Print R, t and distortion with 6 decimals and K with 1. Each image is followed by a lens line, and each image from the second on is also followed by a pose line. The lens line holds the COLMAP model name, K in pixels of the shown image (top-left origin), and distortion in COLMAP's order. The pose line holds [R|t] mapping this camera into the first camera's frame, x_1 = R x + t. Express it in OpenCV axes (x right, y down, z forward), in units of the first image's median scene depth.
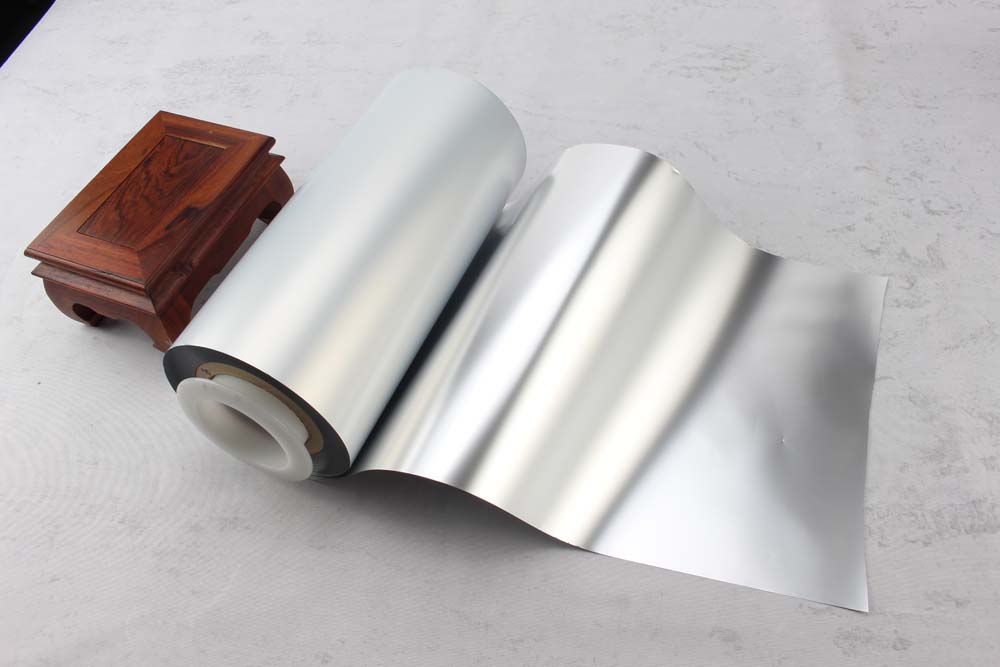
lens RADIAL K [[529.5, 0, 500.4], [0, 529.5, 358.3], [0, 0, 1]] dist [-0.057484, 0.016568]
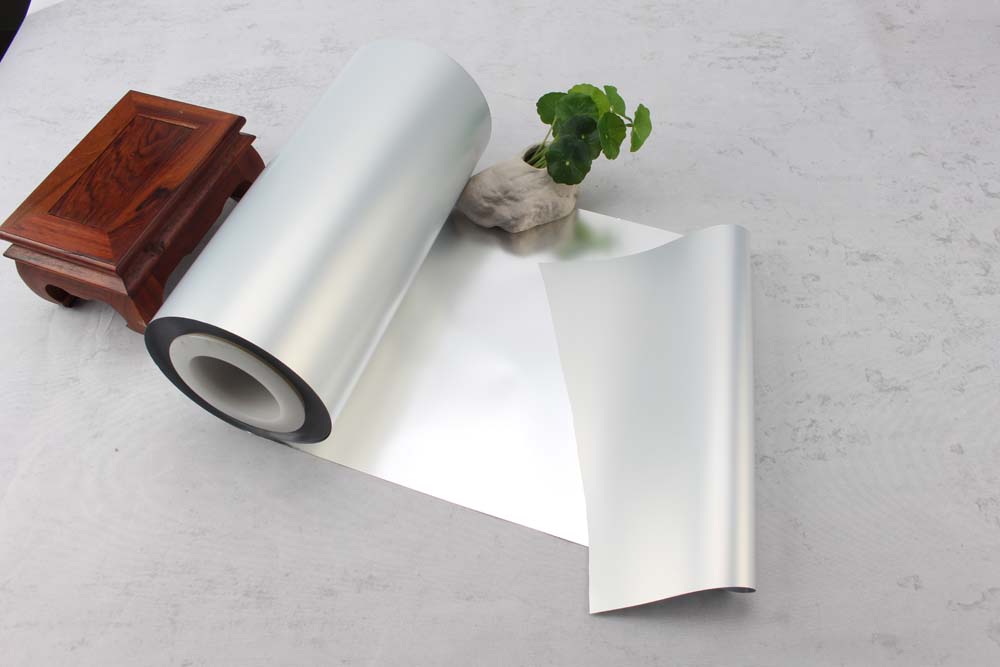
lens RADIAL K [[529.5, 0, 500.4], [0, 529.5, 358.3], [0, 0, 1]] dist [-0.057484, 0.016568]
pose [[0.994926, -0.086356, 0.051623, -0.220763], [0.084624, 0.995804, 0.034841, -0.081949], [-0.054415, -0.030296, 0.998059, 0.030844]]
